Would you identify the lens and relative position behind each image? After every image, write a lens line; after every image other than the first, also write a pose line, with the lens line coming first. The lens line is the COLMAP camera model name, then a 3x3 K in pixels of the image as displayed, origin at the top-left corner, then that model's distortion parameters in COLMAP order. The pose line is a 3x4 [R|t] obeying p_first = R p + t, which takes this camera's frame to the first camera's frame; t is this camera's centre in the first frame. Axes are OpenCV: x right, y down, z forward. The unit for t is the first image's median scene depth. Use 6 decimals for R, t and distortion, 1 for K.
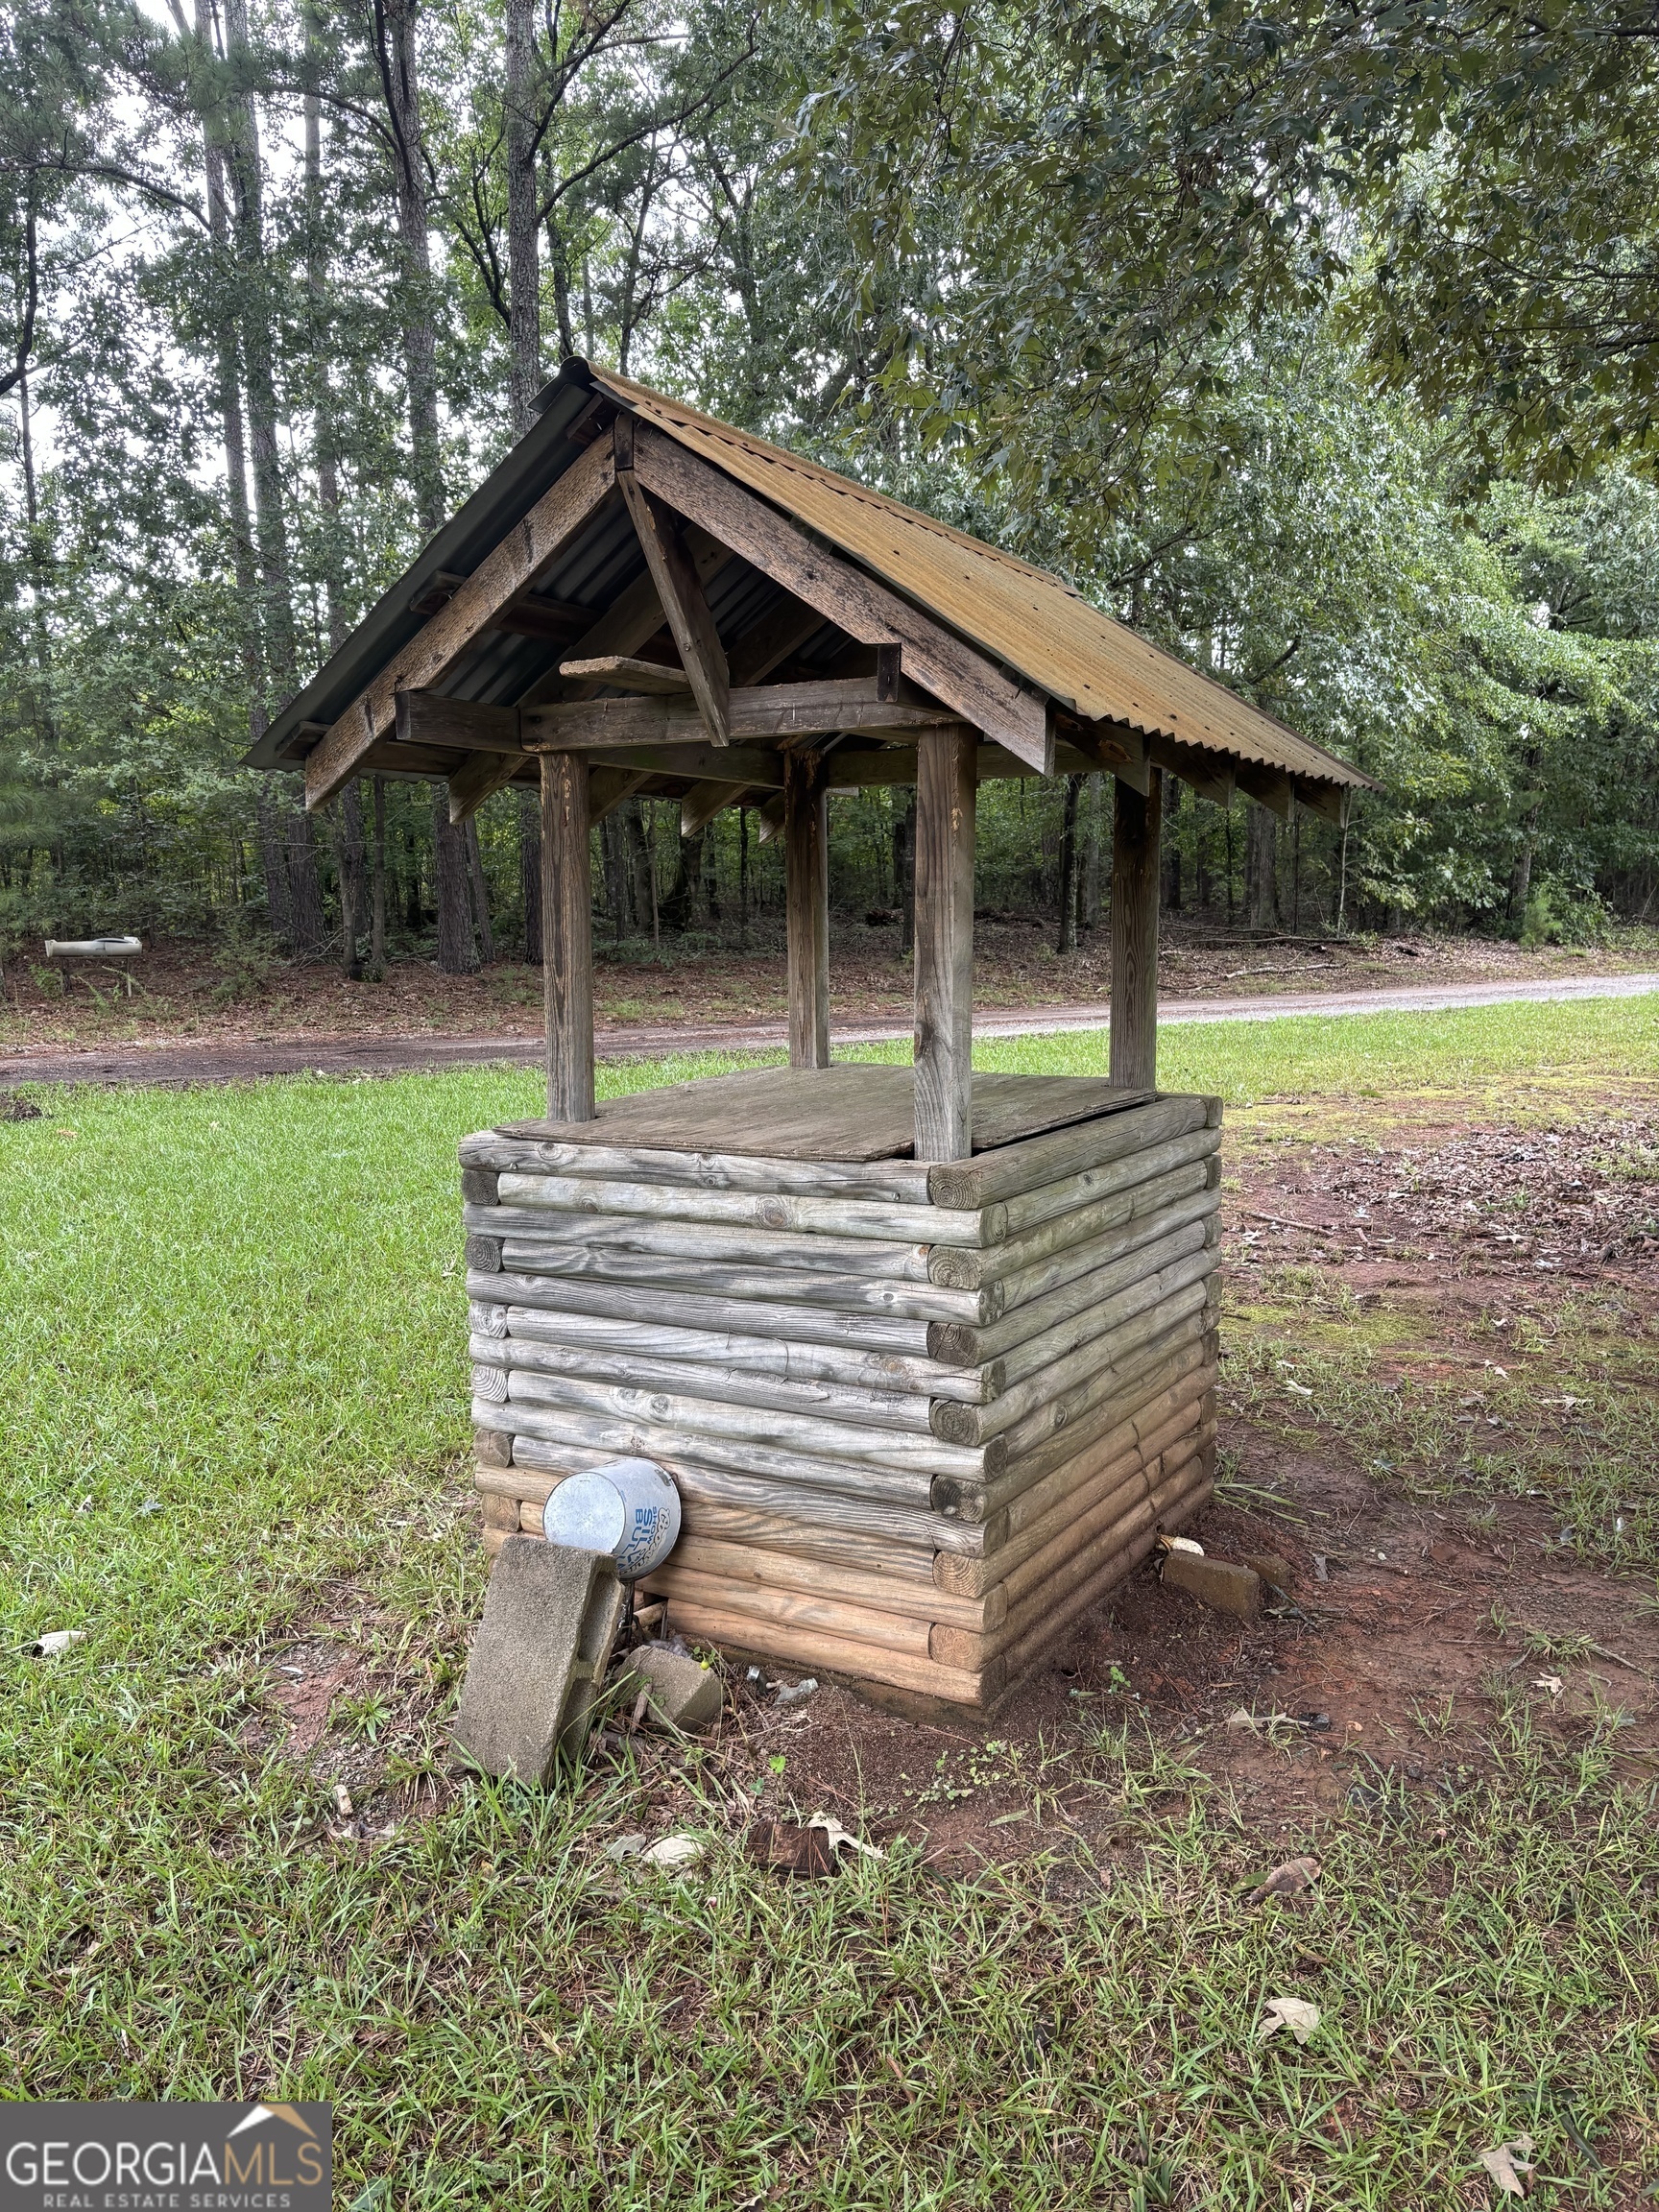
lens RADIAL K [[1721.6, 0, 829.5], [0, 1721.6, 1106.0], [0, 0, 1]] dist [0.003559, -0.001239]
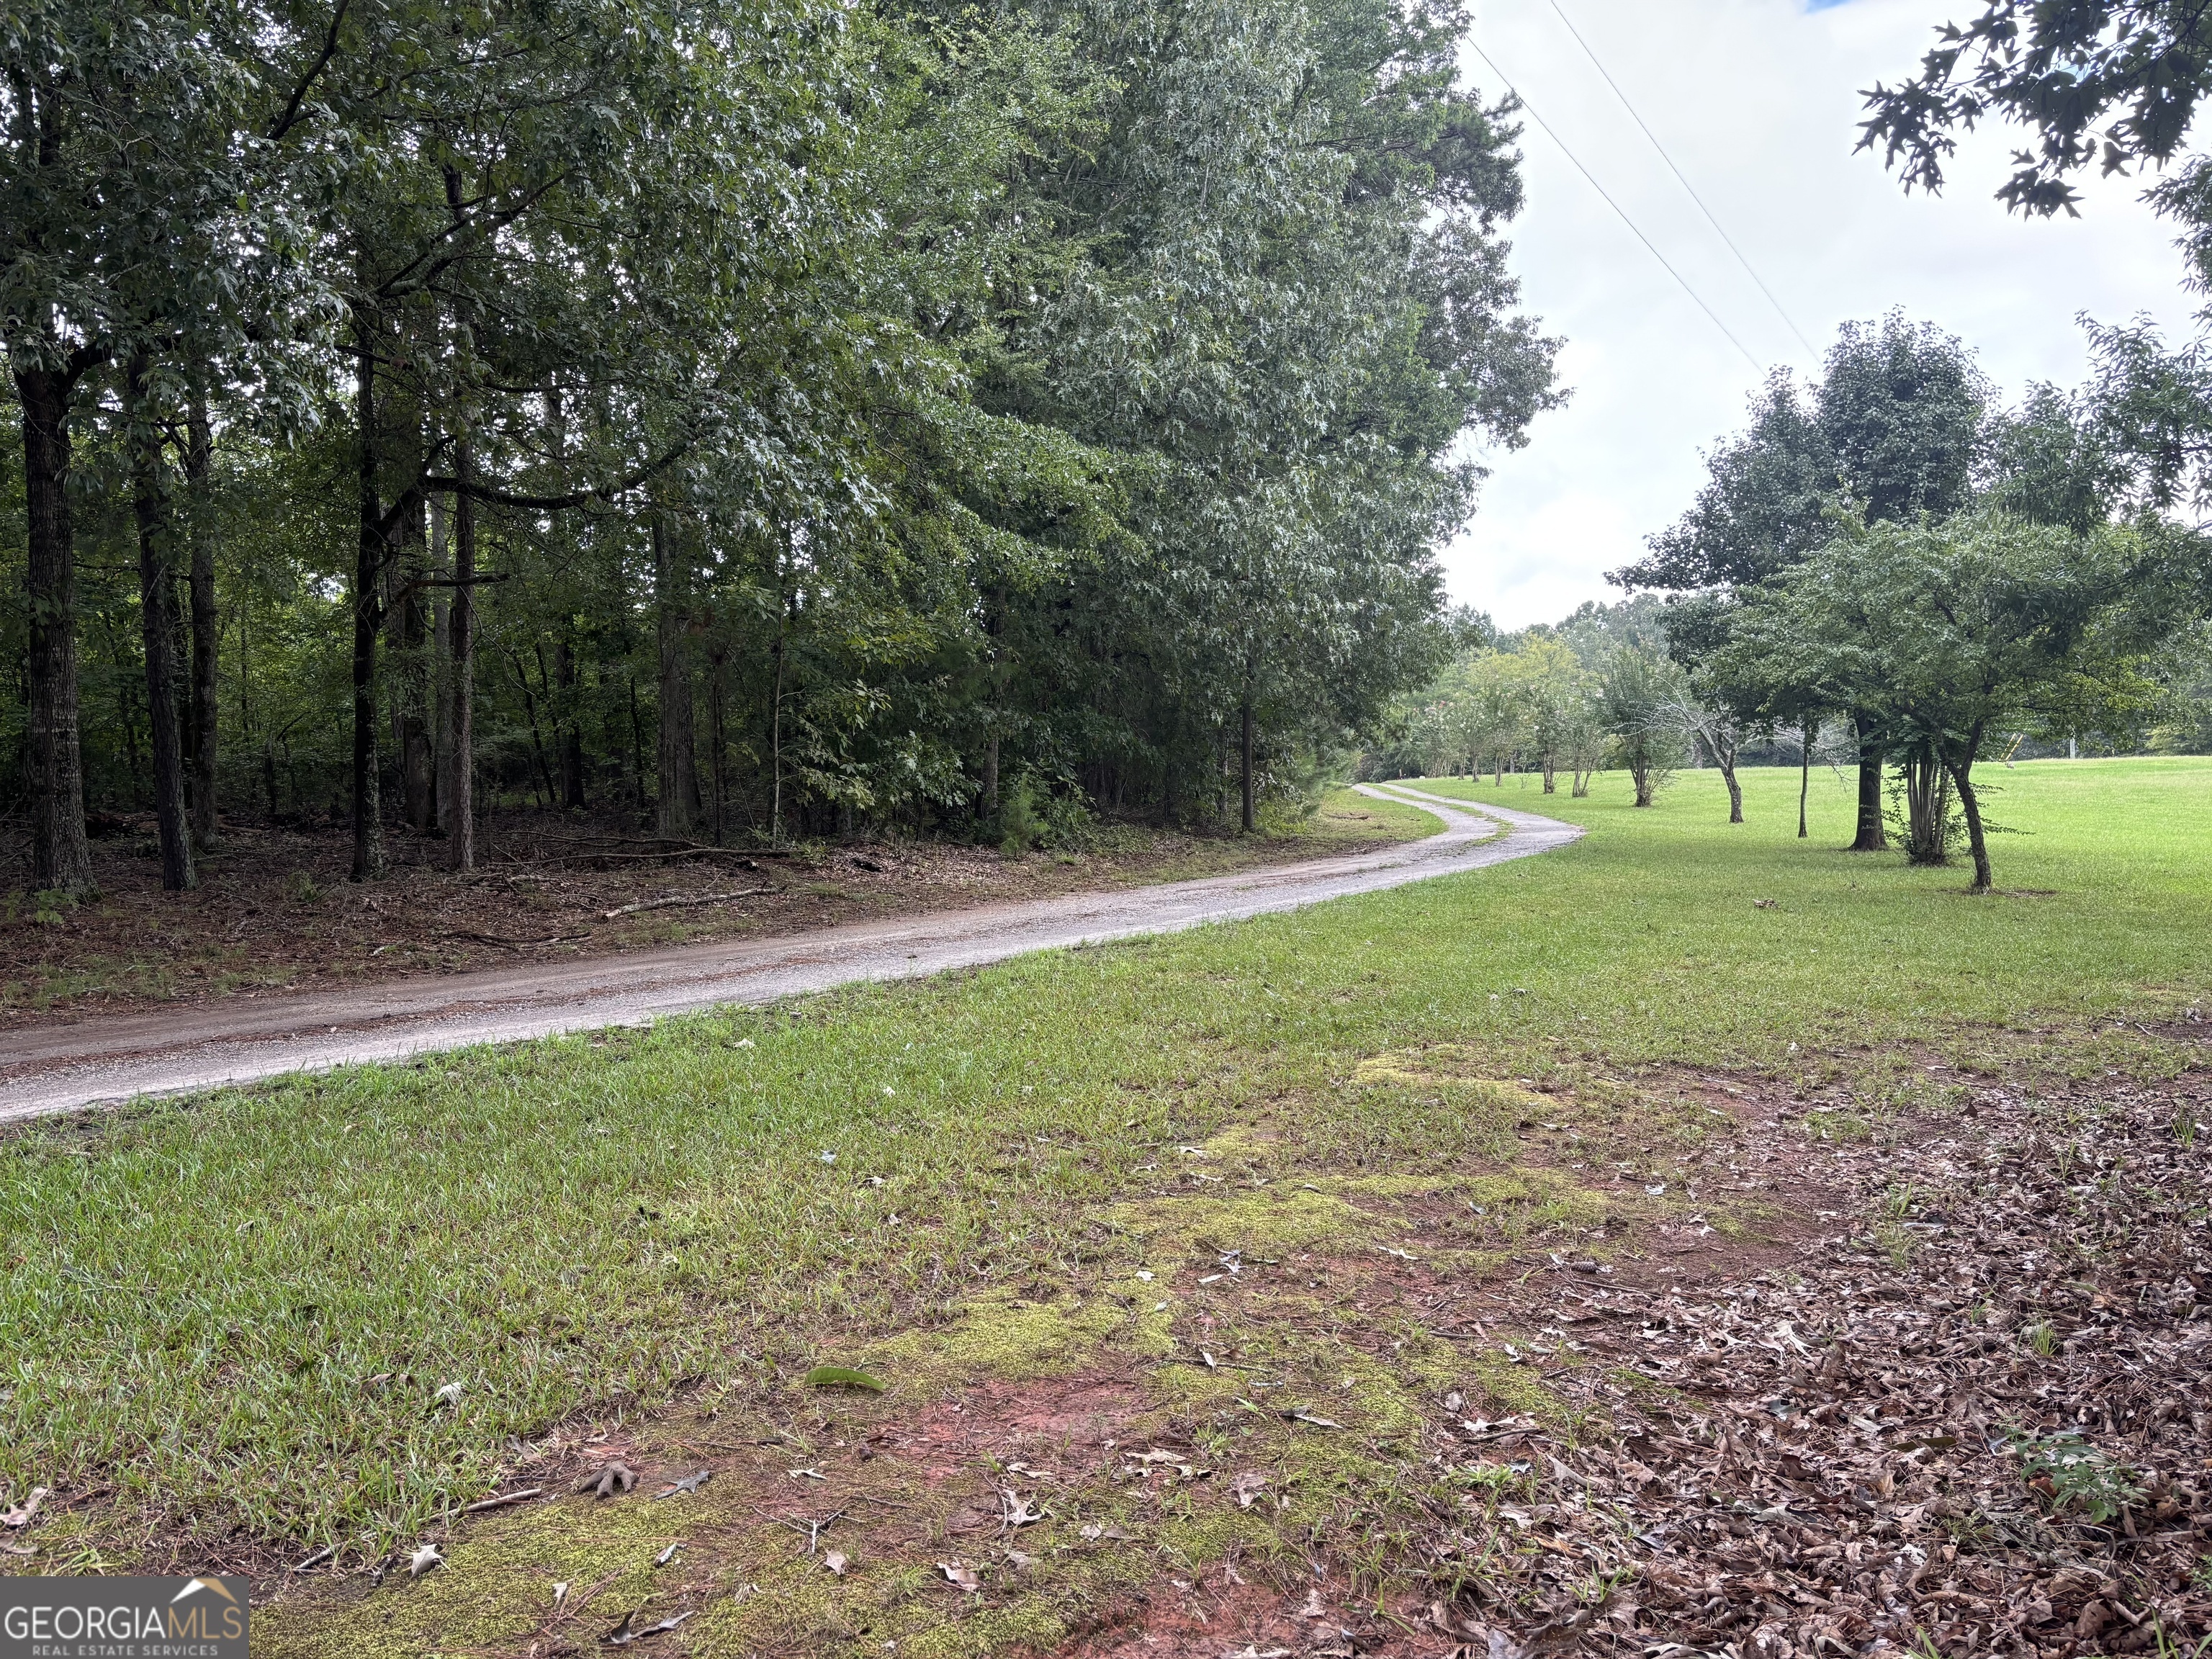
lens RADIAL K [[1679.3, 0, 1106.0], [0, 1679.3, 829.5], [0, 0, 1]] dist [0.197326, -0.000428]
pose [[0.889540, -0.018946, 0.456465, 0.096775], [0.063469, 0.994576, -0.082404, -0.039498], [-0.452428, 0.102273, 0.885917, 0.310687]]
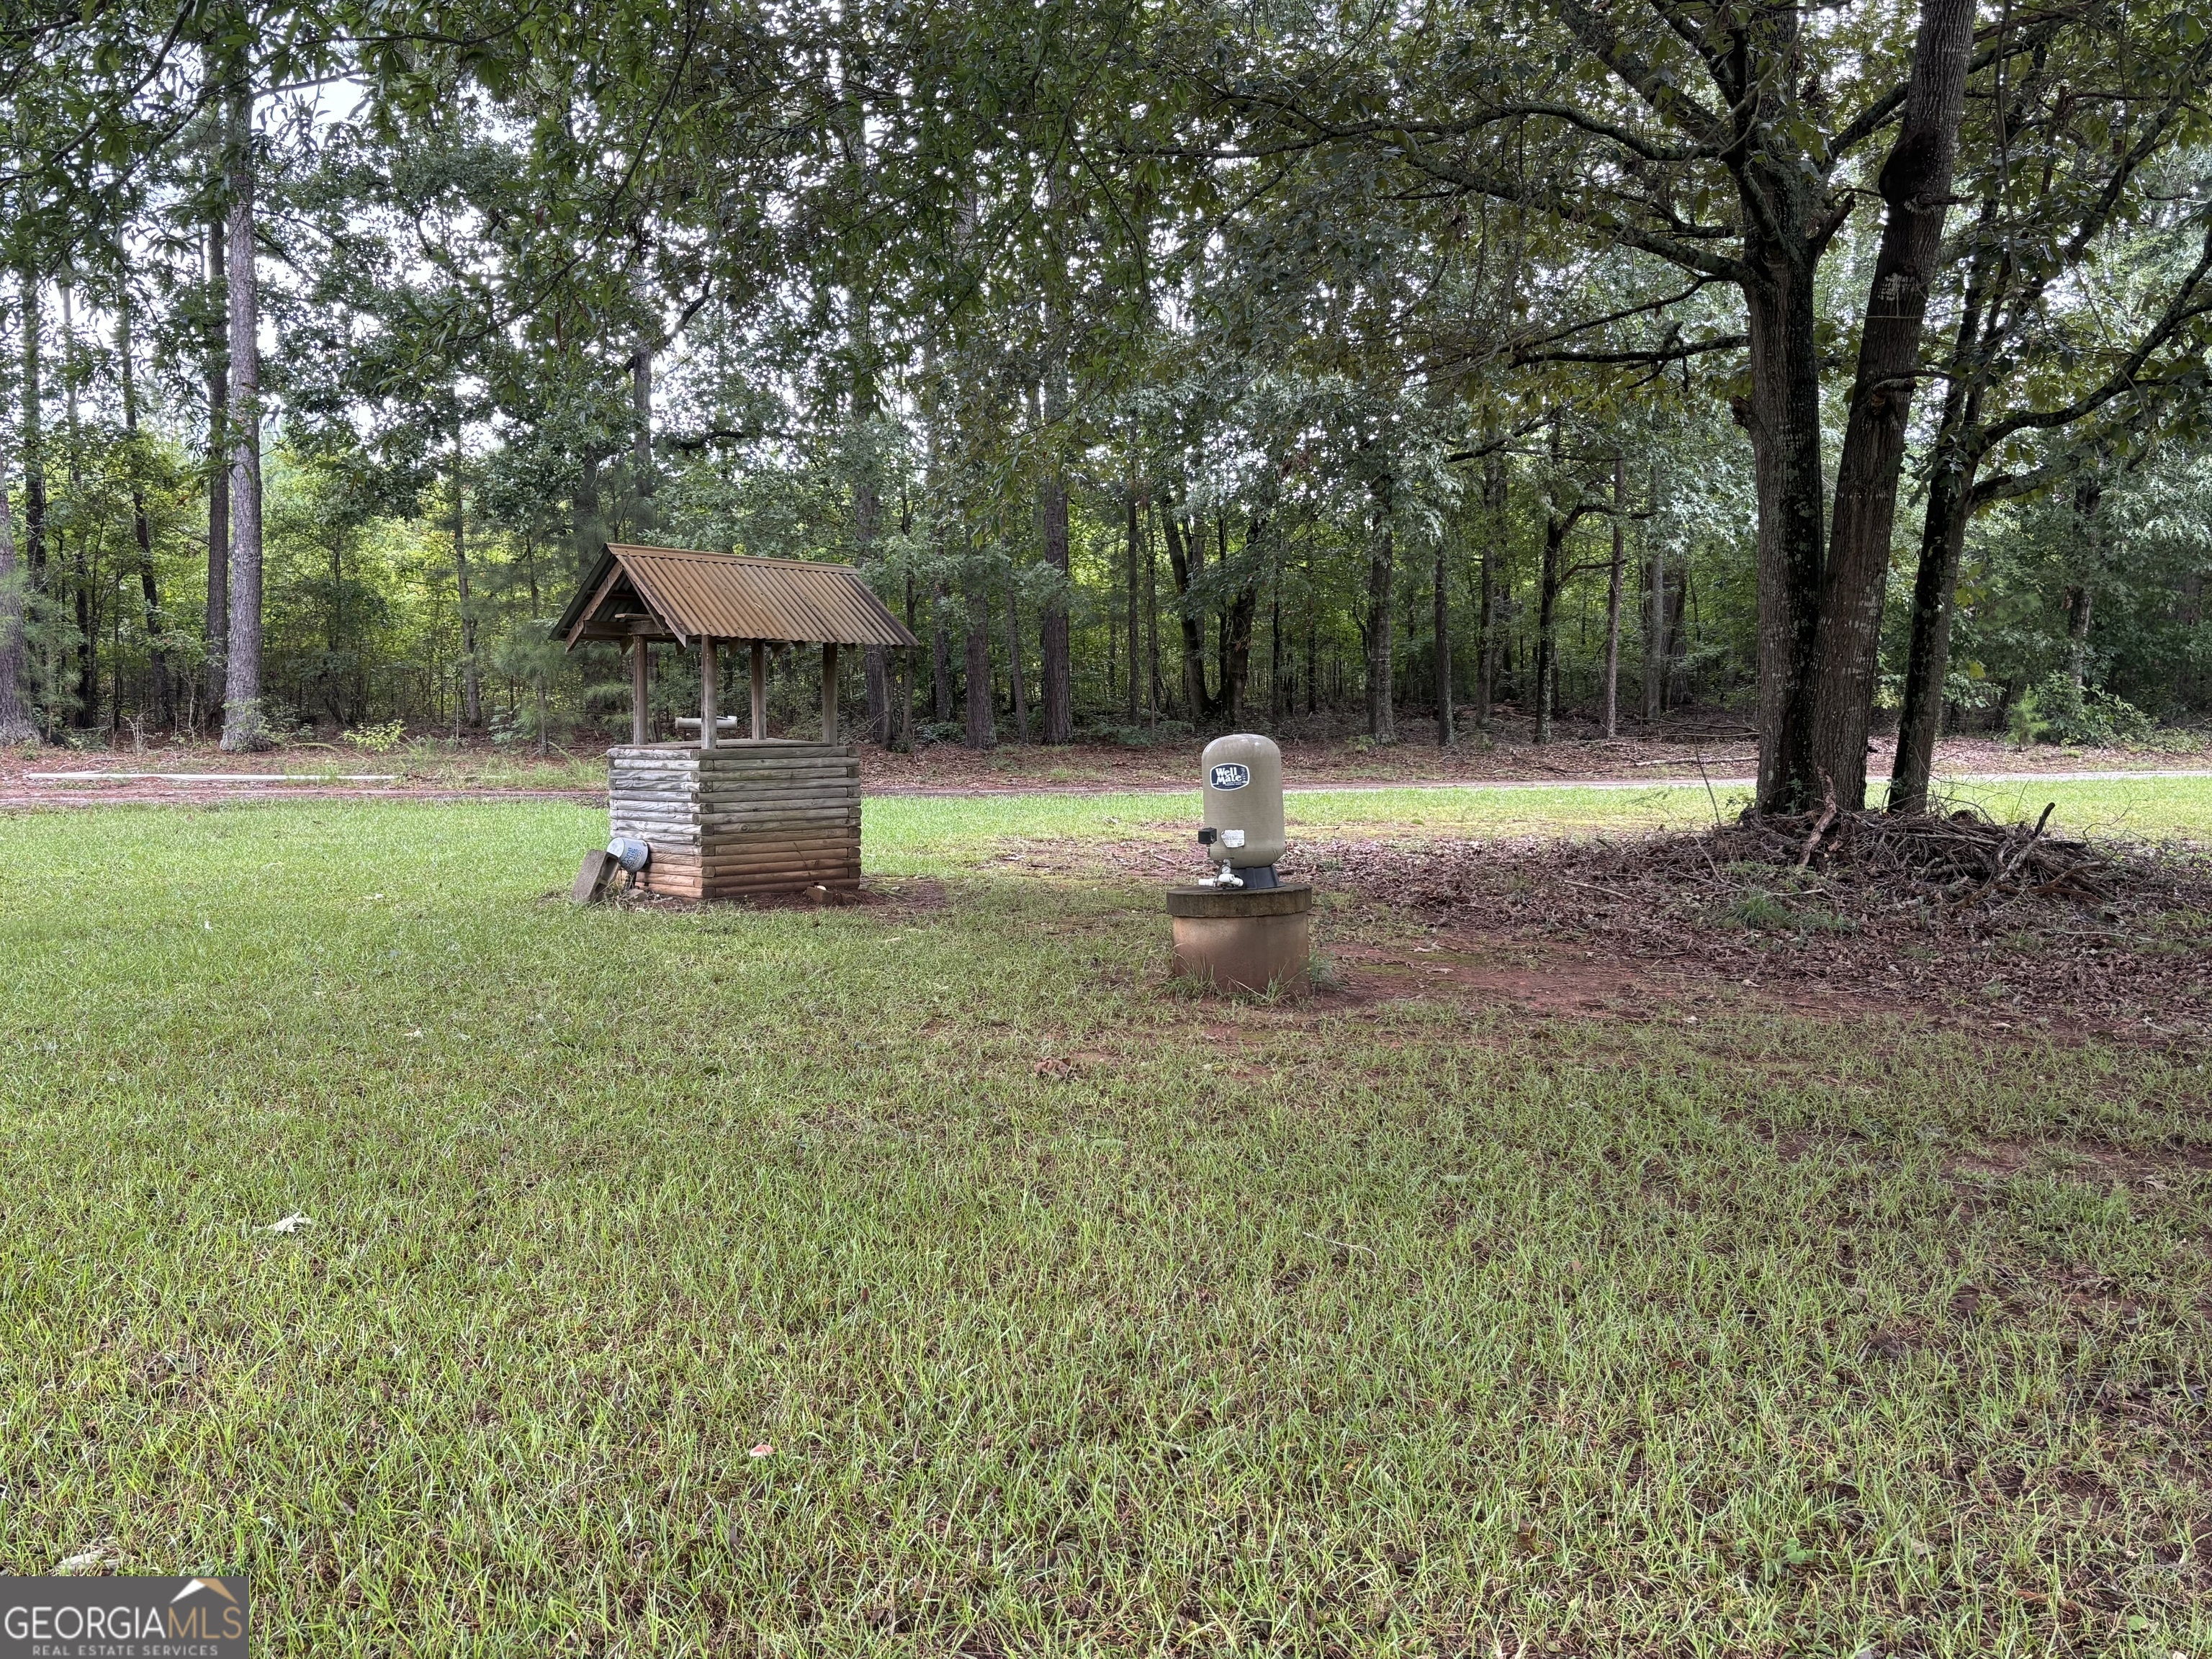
lens RADIAL K [[1970.9, 0, 1106.0], [0, 1970.9, 829.5], [0, 0, 1]] dist [0.004671, 0.008832]
pose [[0.959788, 0.025463, -0.279570, 0.228201], [-0.040512, 0.998017, -0.048183, 0.040628], [0.277789, 0.057571, 0.958916, -0.305595]]
